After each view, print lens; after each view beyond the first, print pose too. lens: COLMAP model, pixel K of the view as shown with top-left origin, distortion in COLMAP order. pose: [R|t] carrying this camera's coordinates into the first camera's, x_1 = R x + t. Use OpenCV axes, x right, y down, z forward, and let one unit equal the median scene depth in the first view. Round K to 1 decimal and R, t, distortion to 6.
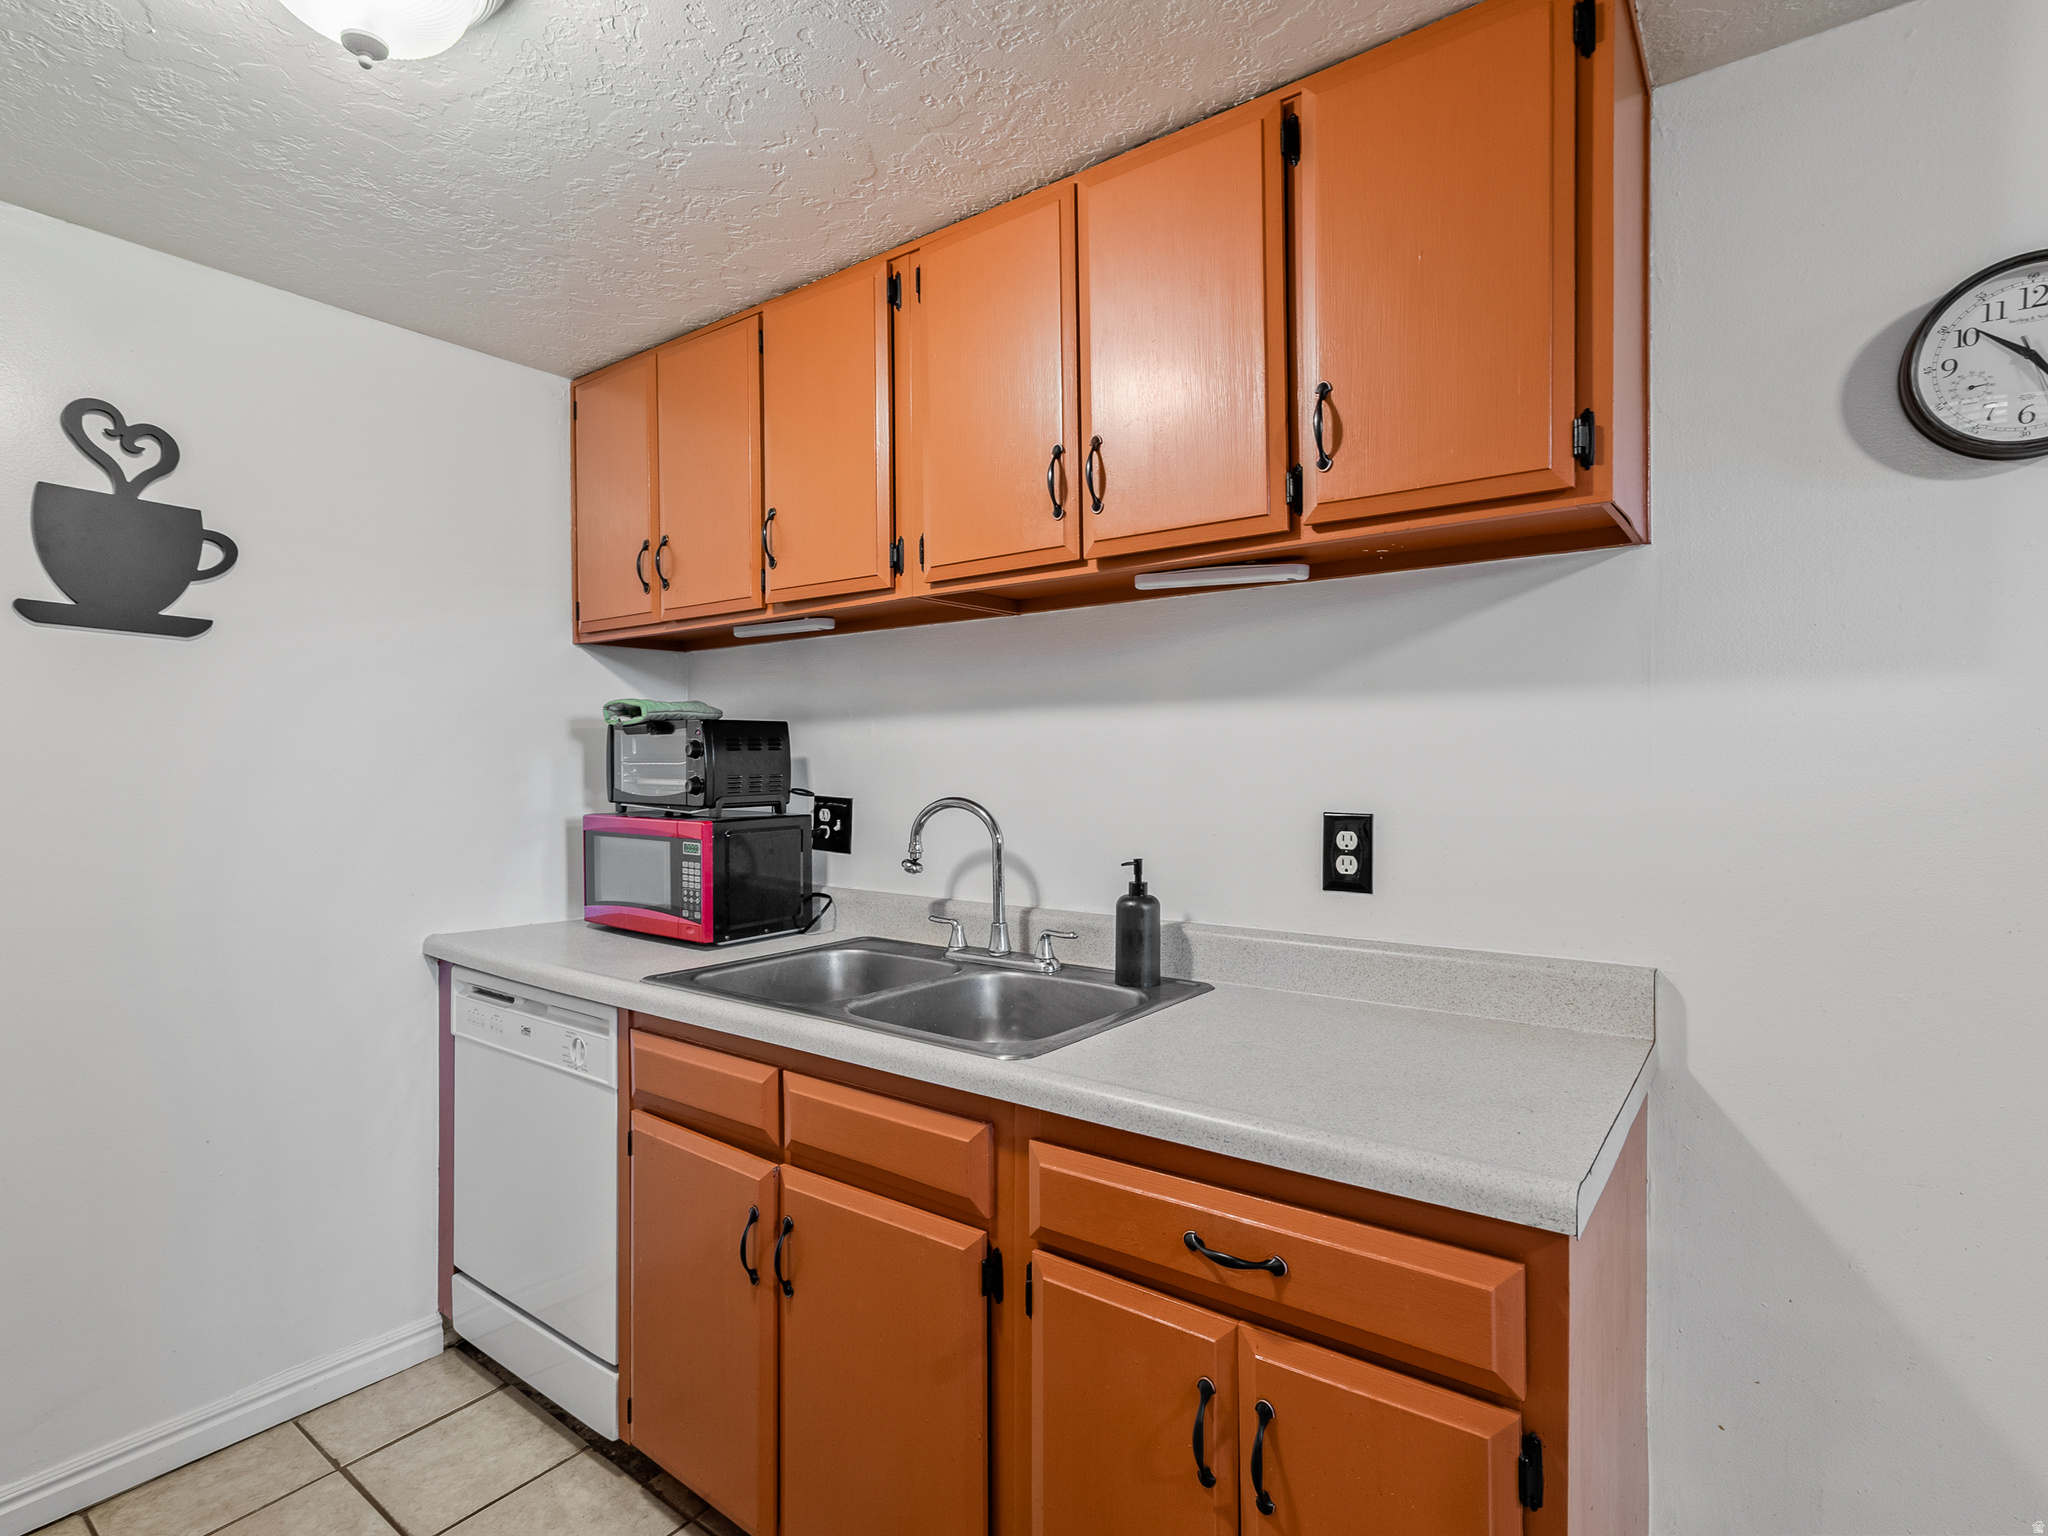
lens RADIAL K [[1046.4, 0, 1017.3], [0, 1046.4, 768.5], [0, 0, 1]] dist [-0.010379, 0.006339]
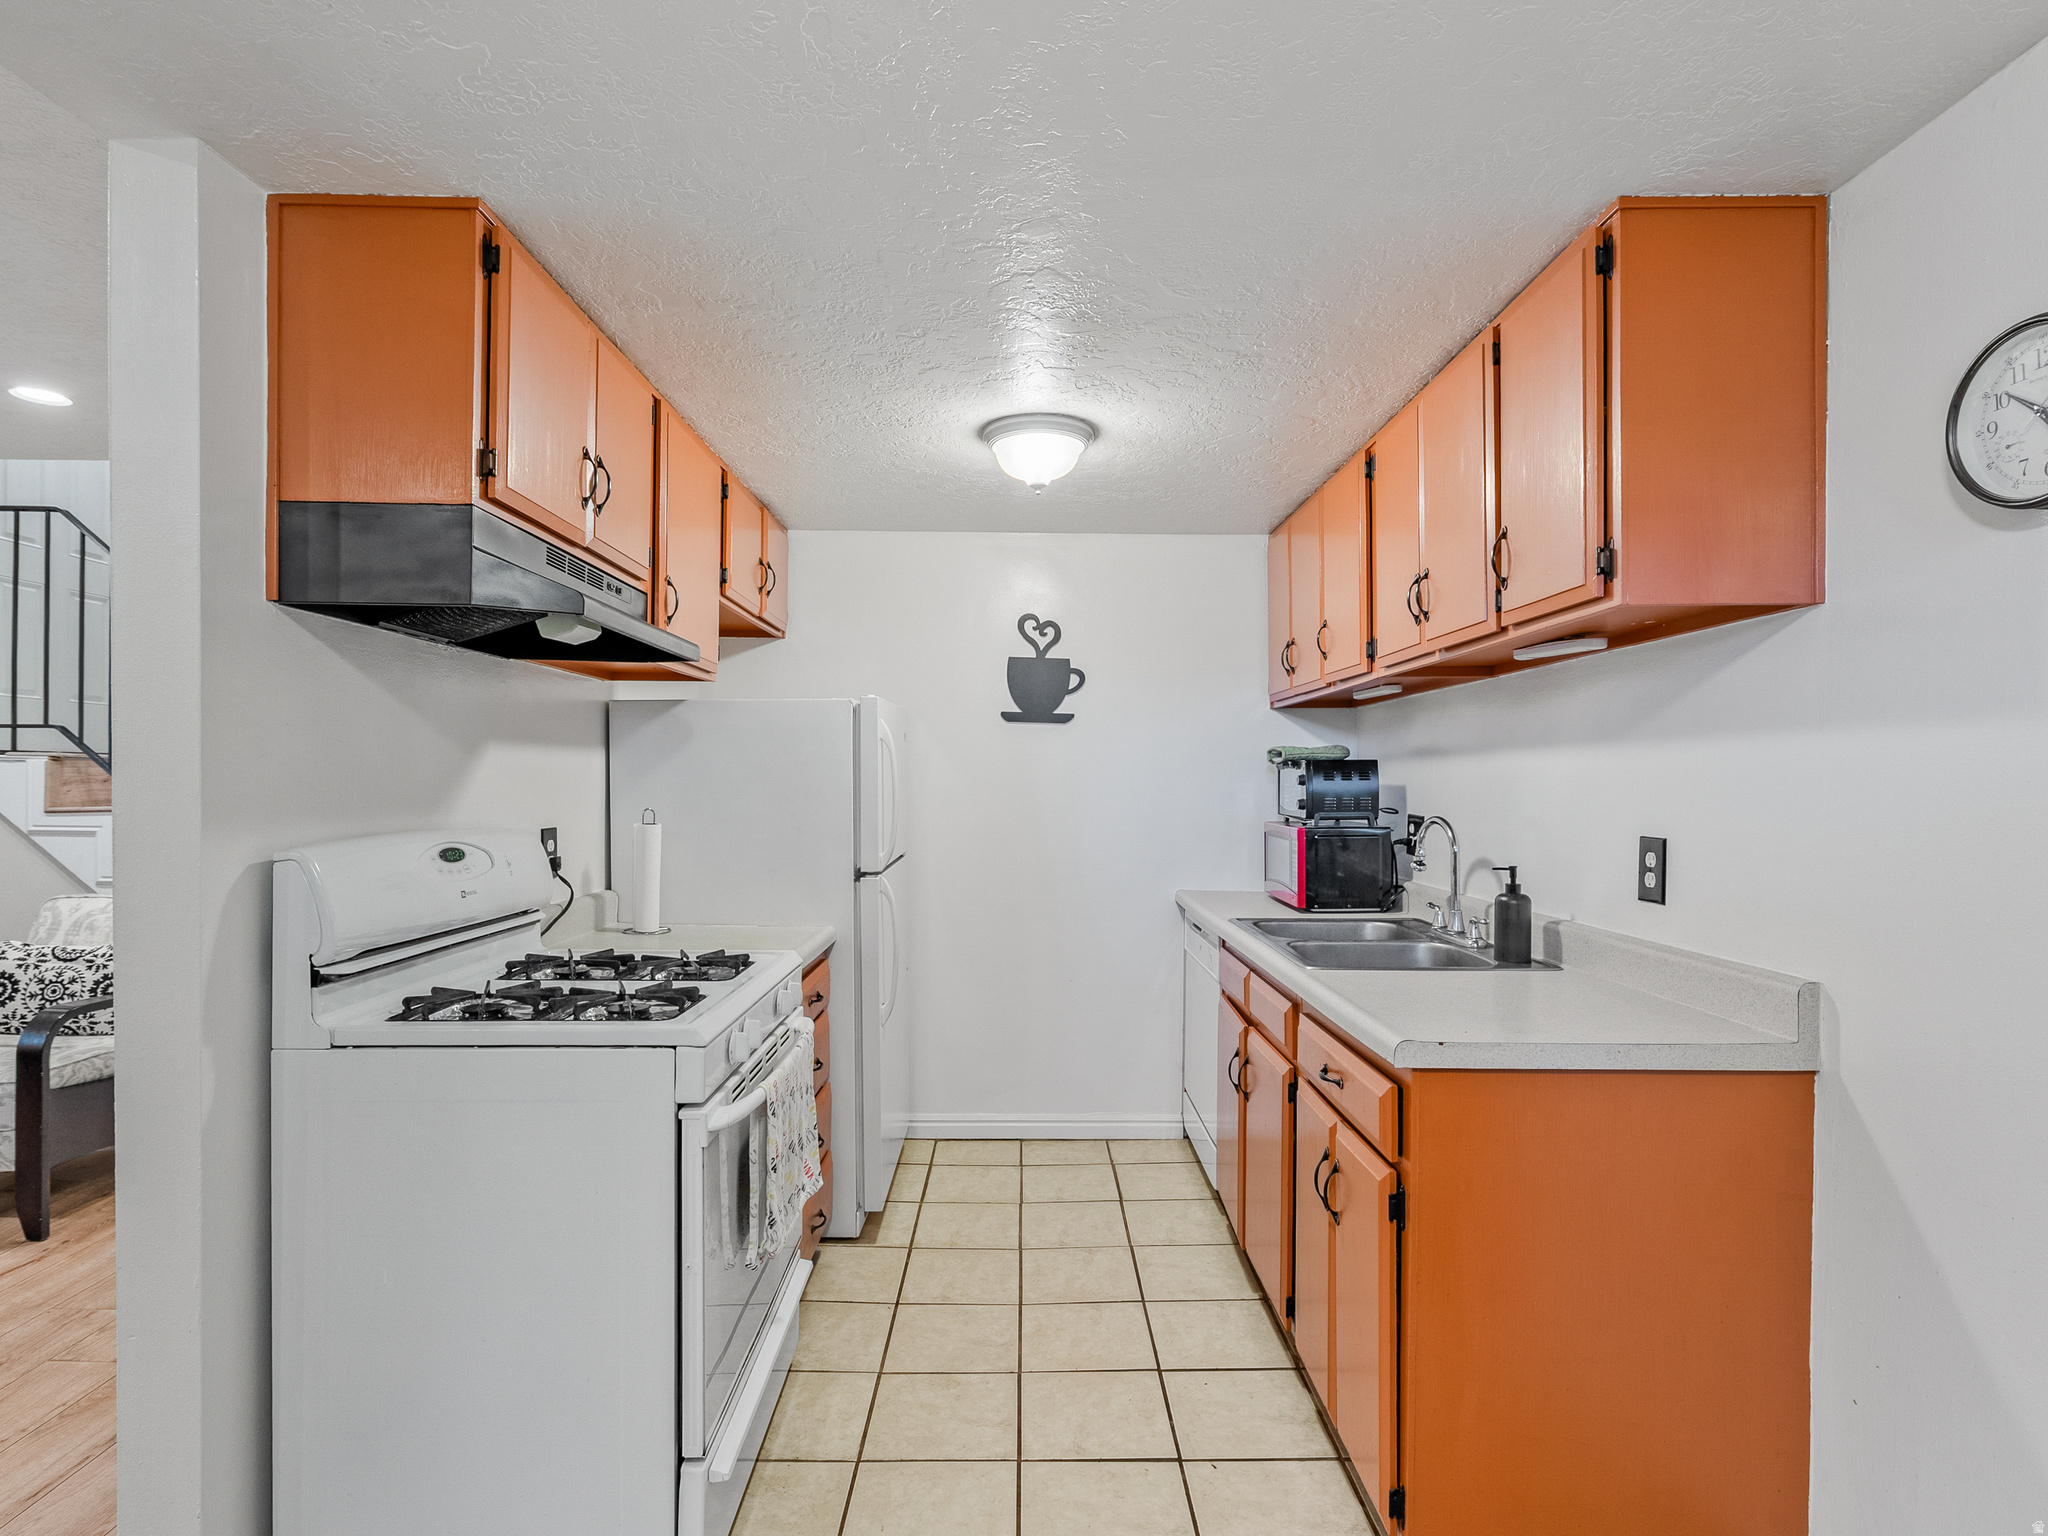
lens RADIAL K [[1046.4, 0, 1023.2], [0, 1046.4, 788.2], [0, 0, 1]] dist [-0.010379, 0.006339]
pose [[0.607464, 0.009462, -0.794291, 0.769615], [-0.009243, 0.999946, 0.004842, -0.011937], [0.794293, 0.004401, 0.607519, -0.283267]]
